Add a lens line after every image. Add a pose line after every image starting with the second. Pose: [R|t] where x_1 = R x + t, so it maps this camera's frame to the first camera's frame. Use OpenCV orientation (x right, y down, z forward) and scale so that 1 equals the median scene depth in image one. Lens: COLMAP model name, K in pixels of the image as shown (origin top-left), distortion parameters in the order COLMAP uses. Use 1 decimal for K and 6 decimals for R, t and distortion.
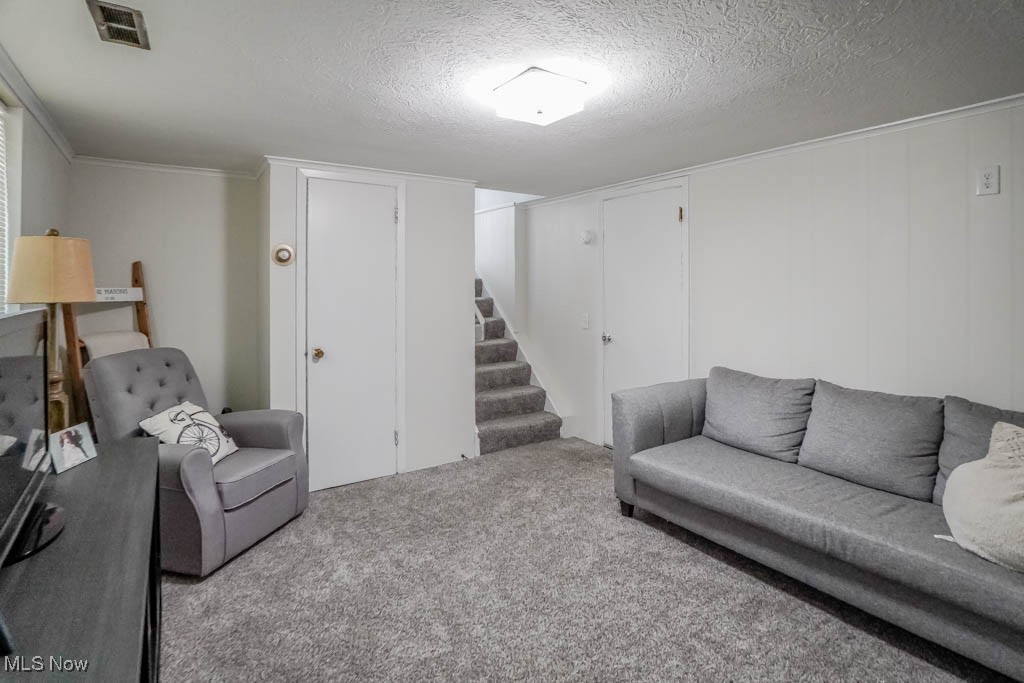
lens RADIAL K [[504.3, 0, 535.2], [0, 504.3, 283.6], [0, 0, 1]] dist [-0.039222, 0.000011]
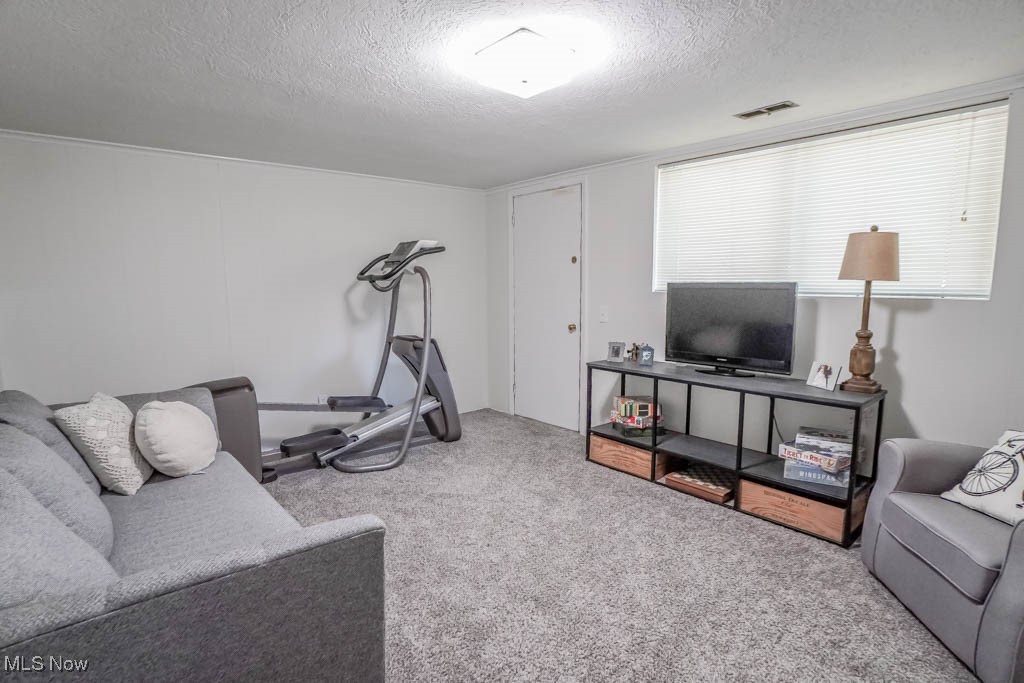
lens RADIAL K [[518.3, 0, 508.3], [0, 518.3, 352.7], [0, 0, 1]] dist [-0.022811, 0.000524]
pose [[-0.996588, 0.021415, -0.079715, 0.105351], [0.010147, 0.990219, 0.139155, 0.019647], [0.081915, 0.137871, -0.987057, 1.556775]]
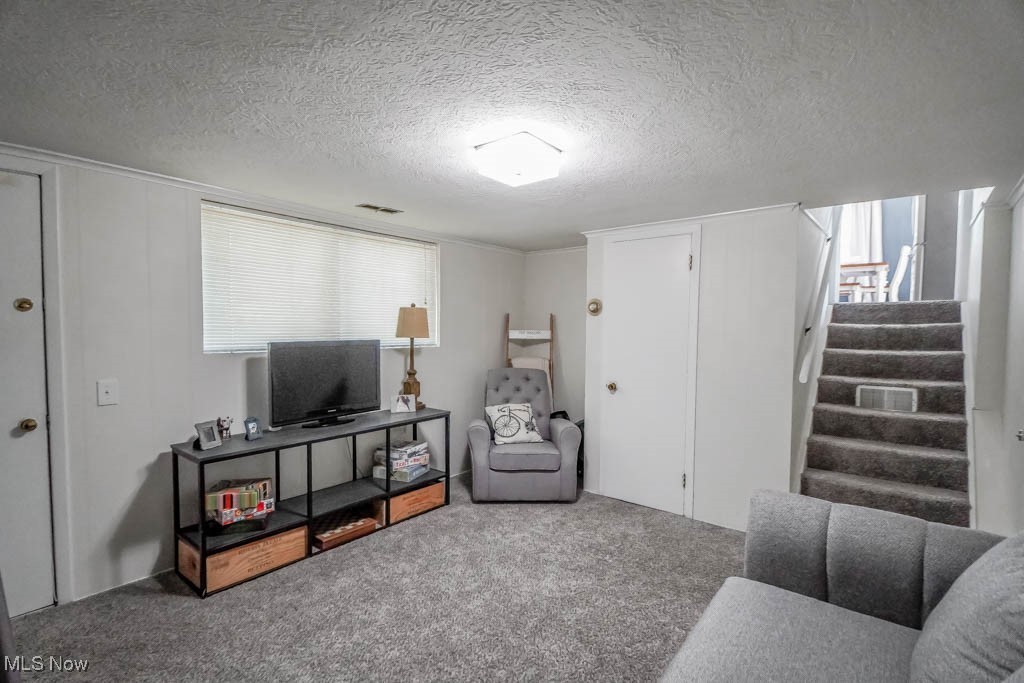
lens RADIAL K [[491.1, 0, 510.7], [0, 491.1, 351.6], [0, 0, 1]] dist [0.001065, 0.000139]
pose [[0.280482, 0.053005, -0.958395, 0.806531], [-0.007796, 0.998567, 0.052945, -0.010936], [0.959828, -0.007378, 0.280493, 0.533681]]
